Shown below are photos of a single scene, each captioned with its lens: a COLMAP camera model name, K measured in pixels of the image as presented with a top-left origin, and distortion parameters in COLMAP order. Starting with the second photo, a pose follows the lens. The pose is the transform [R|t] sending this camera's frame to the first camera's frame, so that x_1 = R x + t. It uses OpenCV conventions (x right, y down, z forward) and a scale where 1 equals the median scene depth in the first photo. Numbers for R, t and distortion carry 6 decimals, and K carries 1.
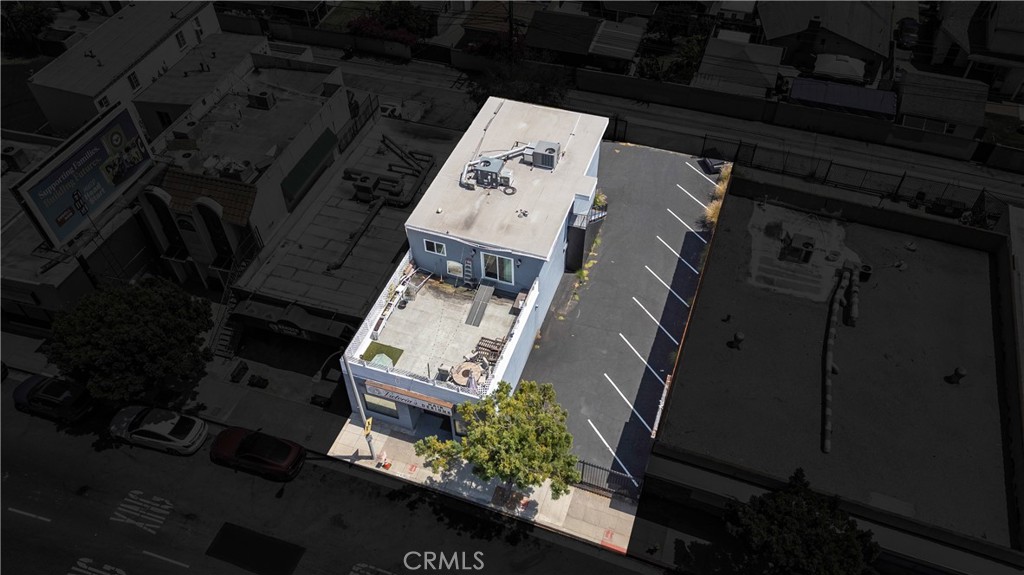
lens RADIAL K [[716.9, 0, 516.9], [0, 716.9, 289.6], [0, 0, 1]] dist [0.064220, -0.060575]
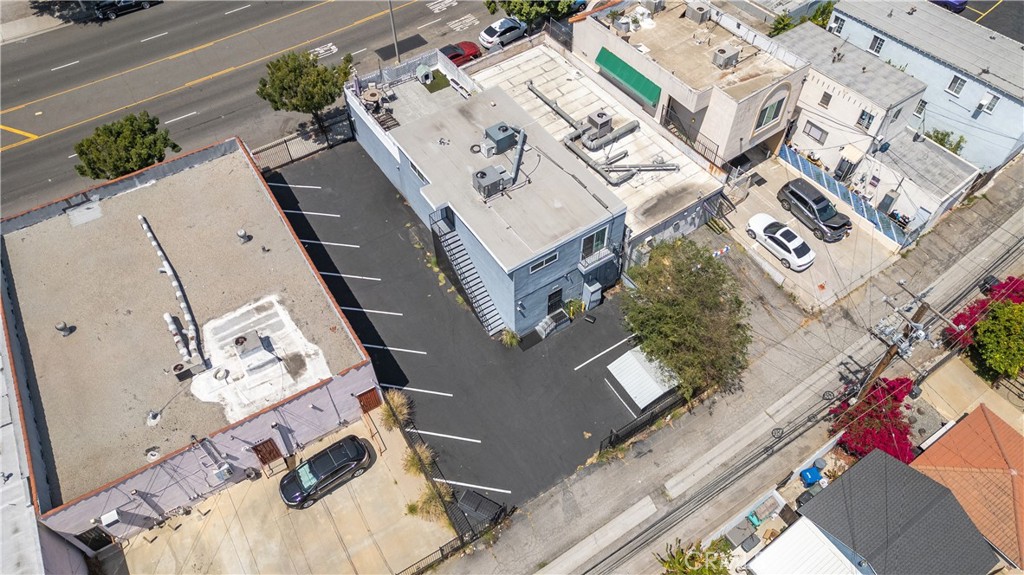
lens RADIAL K [[716.9, 0, 516.9], [0, 716.9, 289.6], [0, 0, 1]] dist [0.064220, -0.060575]
pose [[-0.608908, 0.632690, -0.478471, 0.654642], [-0.566077, 0.075963, 0.820845, -1.134509], [0.555687, 0.770671, 0.311896, 0.956846]]
